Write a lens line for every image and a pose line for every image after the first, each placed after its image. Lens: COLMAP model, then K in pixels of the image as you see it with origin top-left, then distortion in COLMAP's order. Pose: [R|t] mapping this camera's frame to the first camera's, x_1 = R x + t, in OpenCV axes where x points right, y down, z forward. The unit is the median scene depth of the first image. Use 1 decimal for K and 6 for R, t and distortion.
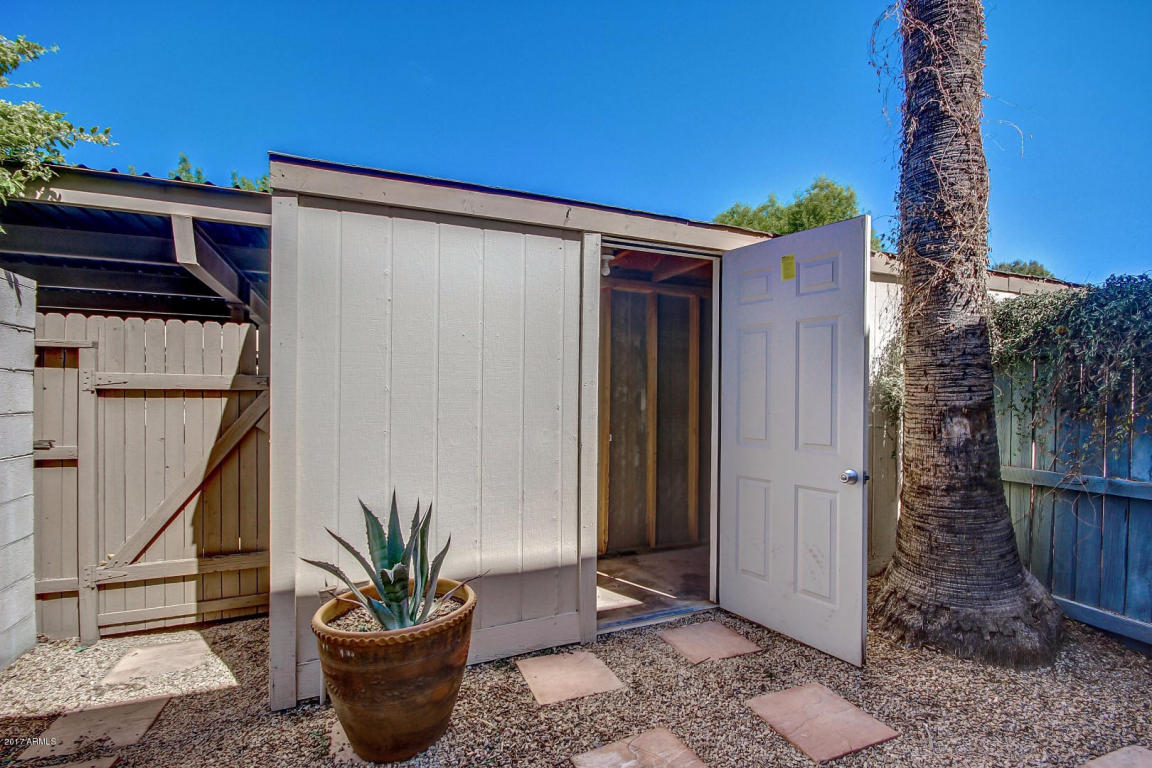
lens RADIAL K [[533.4, 0, 573.0], [0, 533.4, 391.6], [0, 0, 1]] dist [-0.000776, -0.008041]
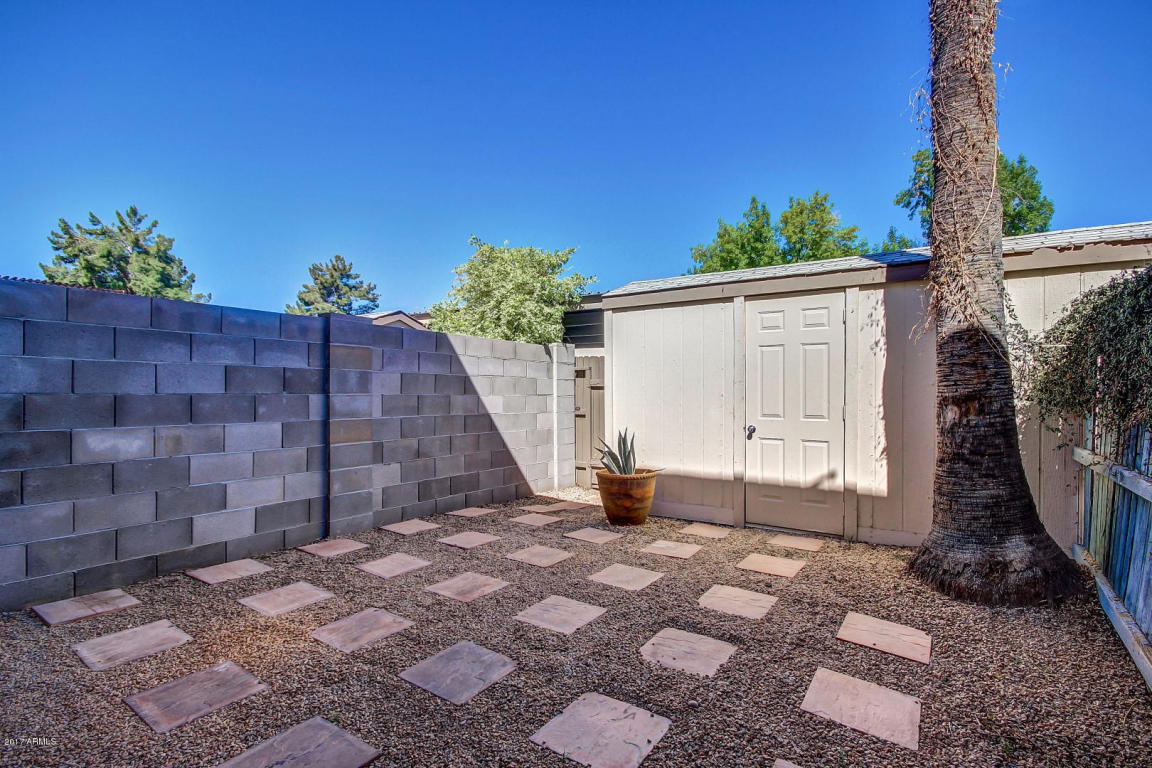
lens RADIAL K [[533.4, 0, 587.2], [0, 533.4, 392.6], [0, 0, 1]] dist [-0.000776, -0.008041]
pose [[0.551404, 0.004104, -0.834228, 1.312650], [0.008130, 0.999914, 0.010294, -0.002416], [0.834199, -0.012459, 0.551323, -0.423355]]
